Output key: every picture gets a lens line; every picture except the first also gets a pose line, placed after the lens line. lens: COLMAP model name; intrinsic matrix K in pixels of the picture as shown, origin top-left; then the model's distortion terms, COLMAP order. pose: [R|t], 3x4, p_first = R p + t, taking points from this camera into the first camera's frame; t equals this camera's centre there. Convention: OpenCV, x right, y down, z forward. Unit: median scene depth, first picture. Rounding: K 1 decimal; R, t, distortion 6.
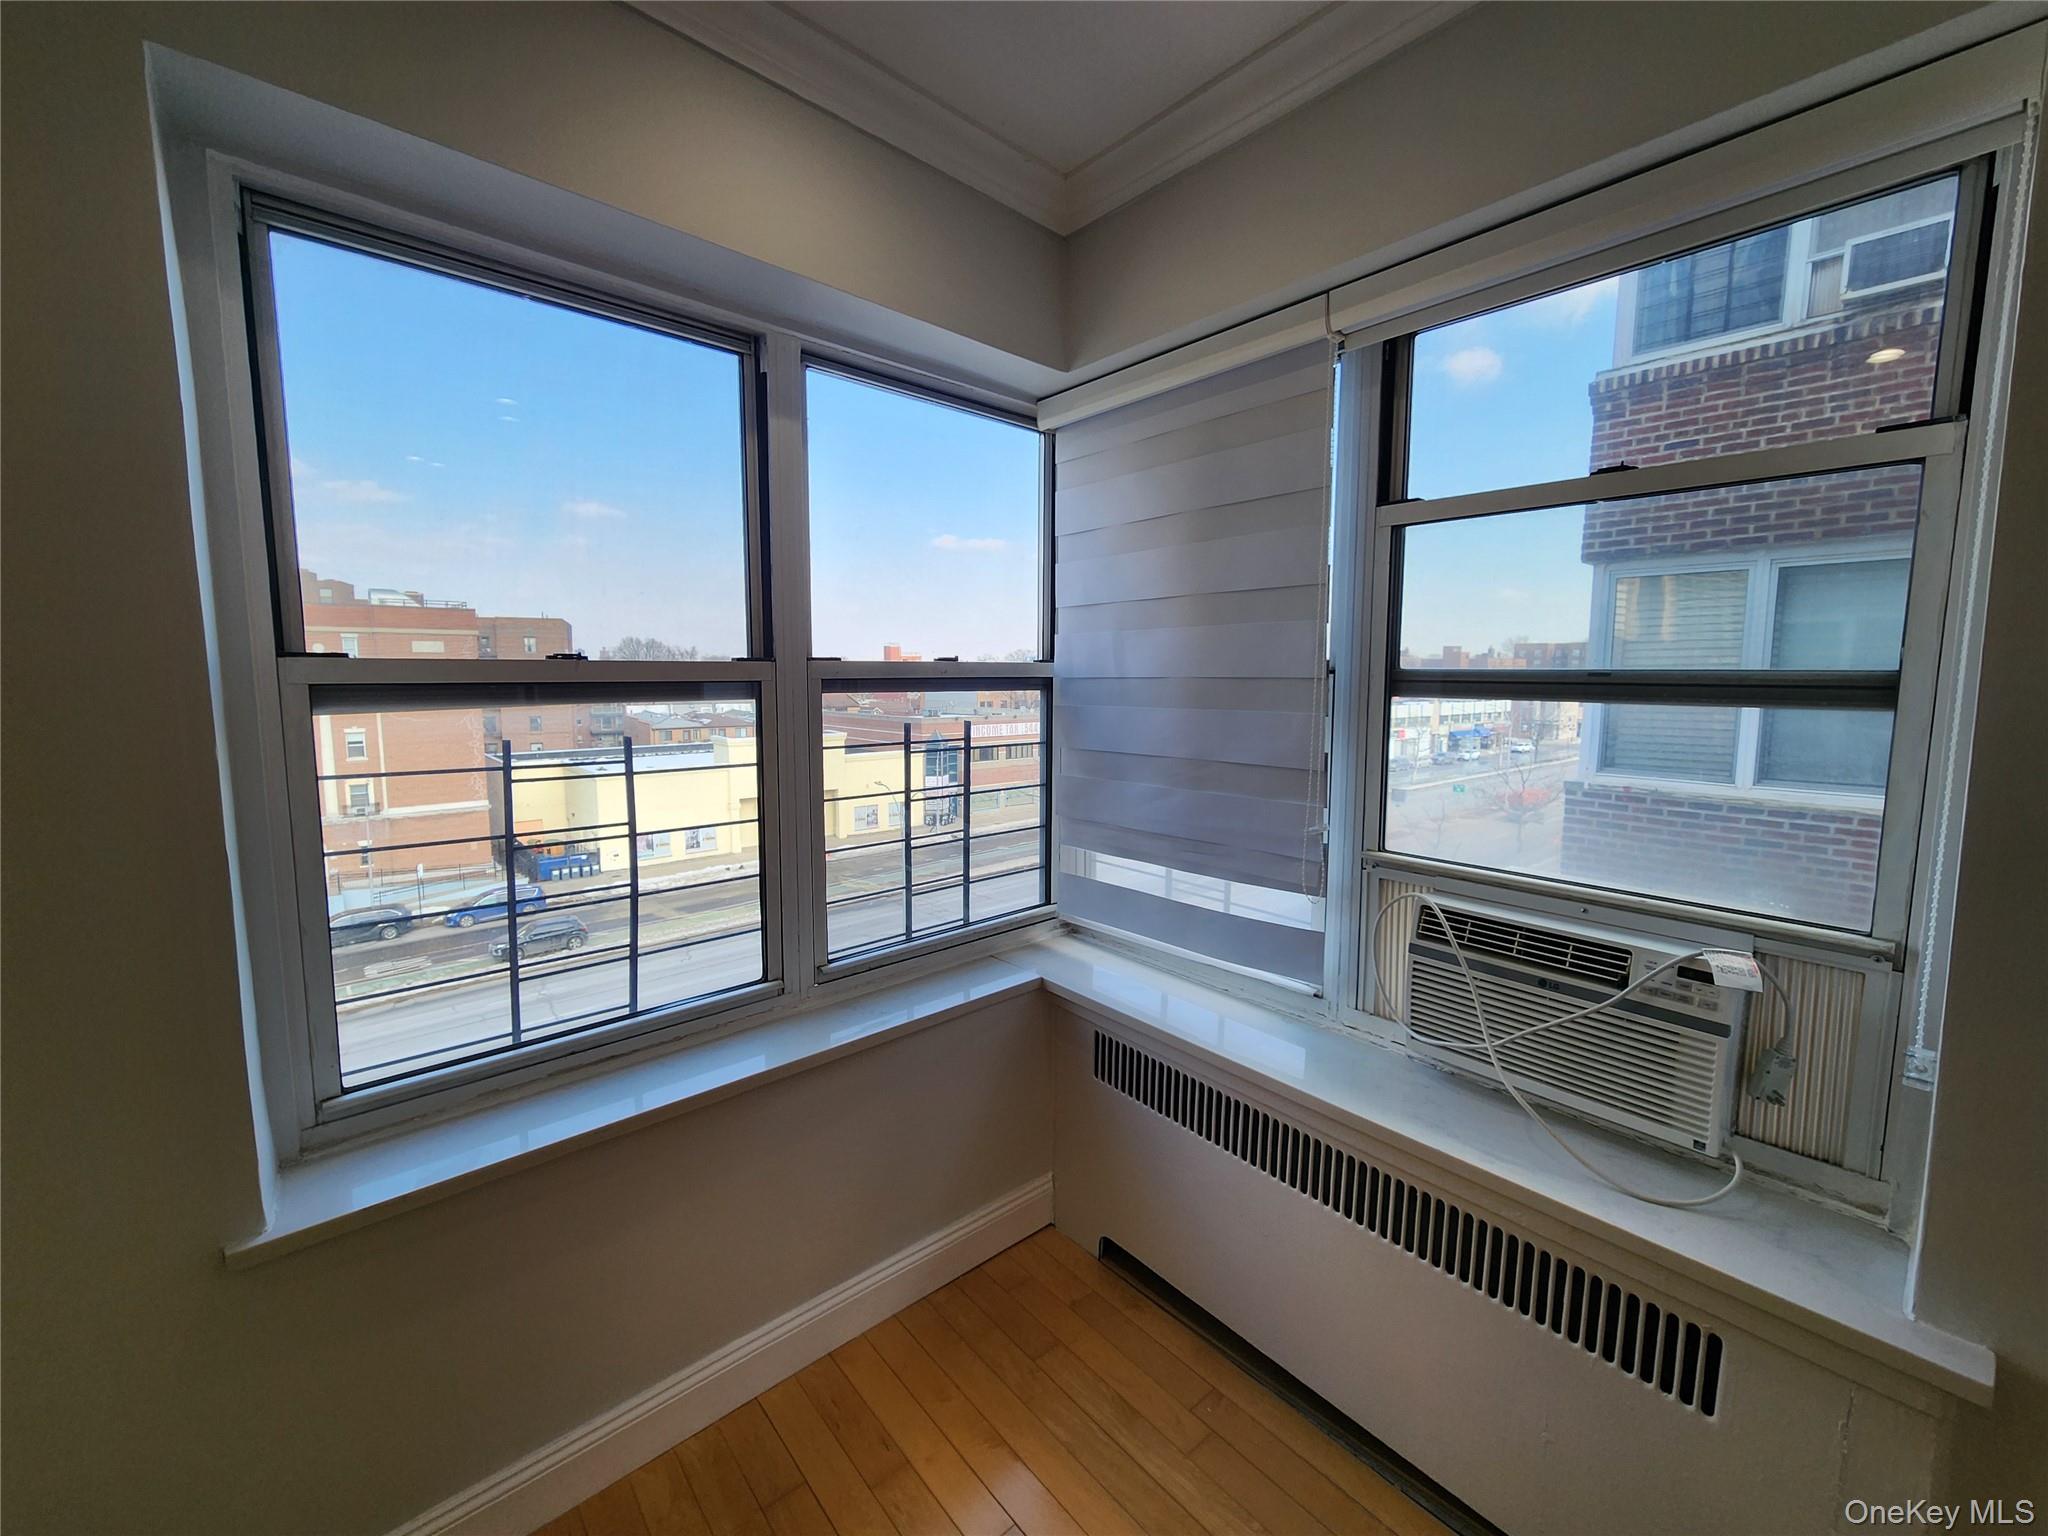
lens RADIAL K [[833.5, 0, 1029.9], [0, 833.5, 754.9], [0, 0, 1]] dist [-0.001316, -0.000318]
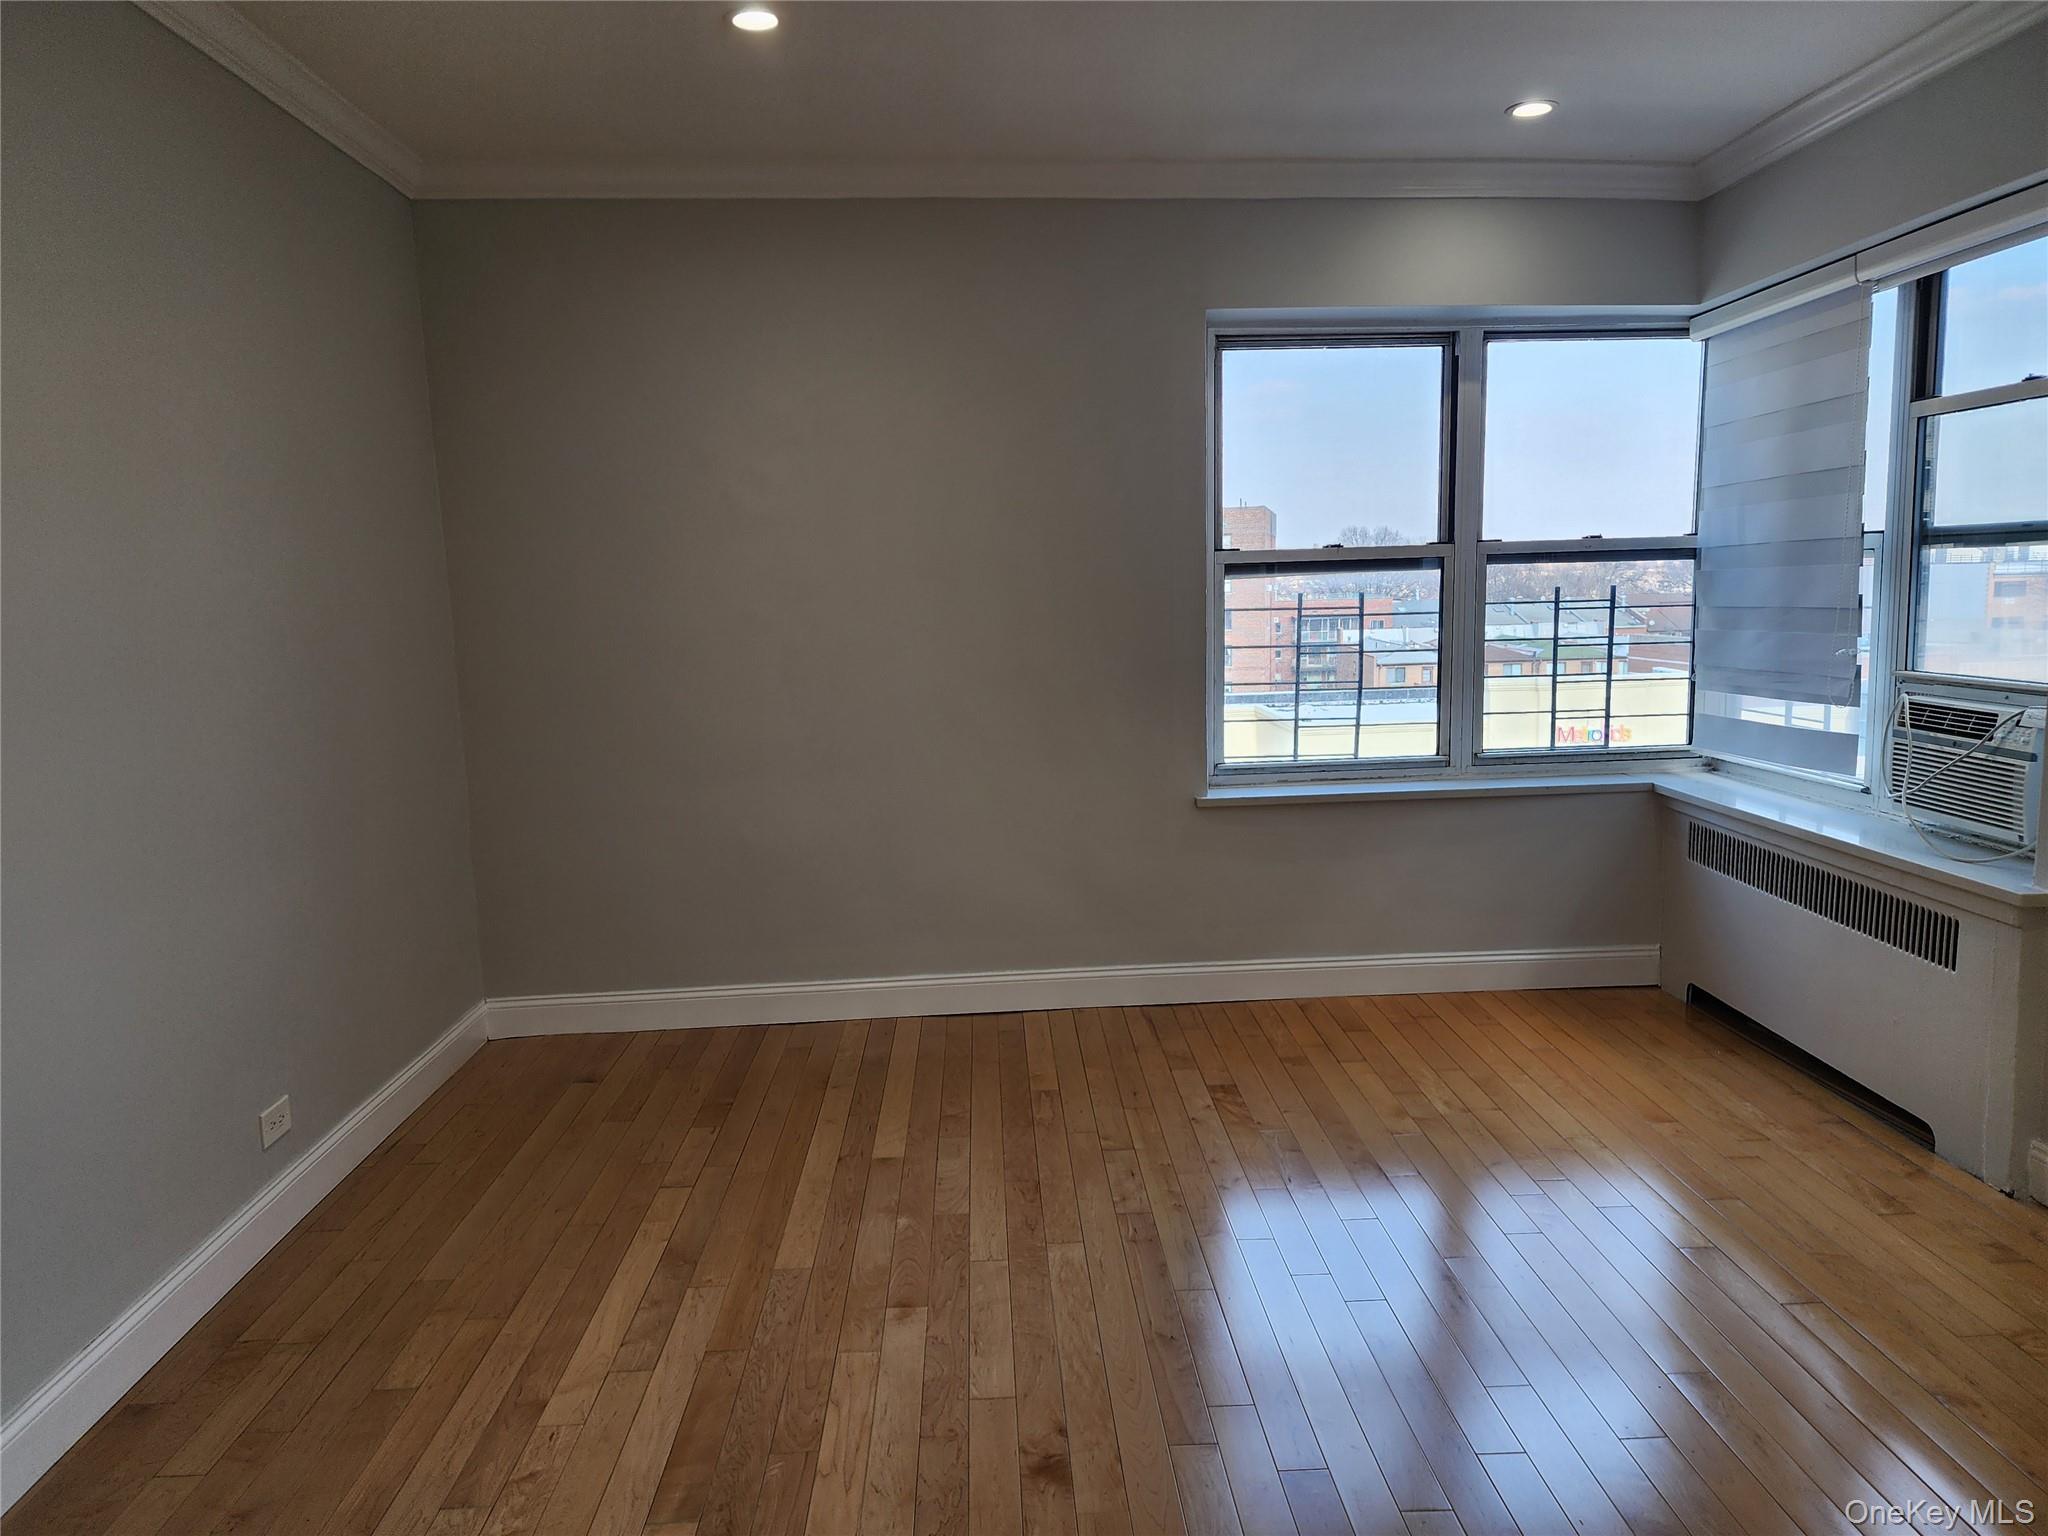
lens RADIAL K [[1361.7, 0, 1026.6], [0, 1361.7, 776.7], [0, 0, 1]] dist [0.074138, -0.071354]
pose [[0.784214, 0.064260, -0.617154, 0.656860], [-0.033550, 0.997559, 0.061238, 0.184784], [0.619583, -0.027318, 0.784456, -1.466372]]
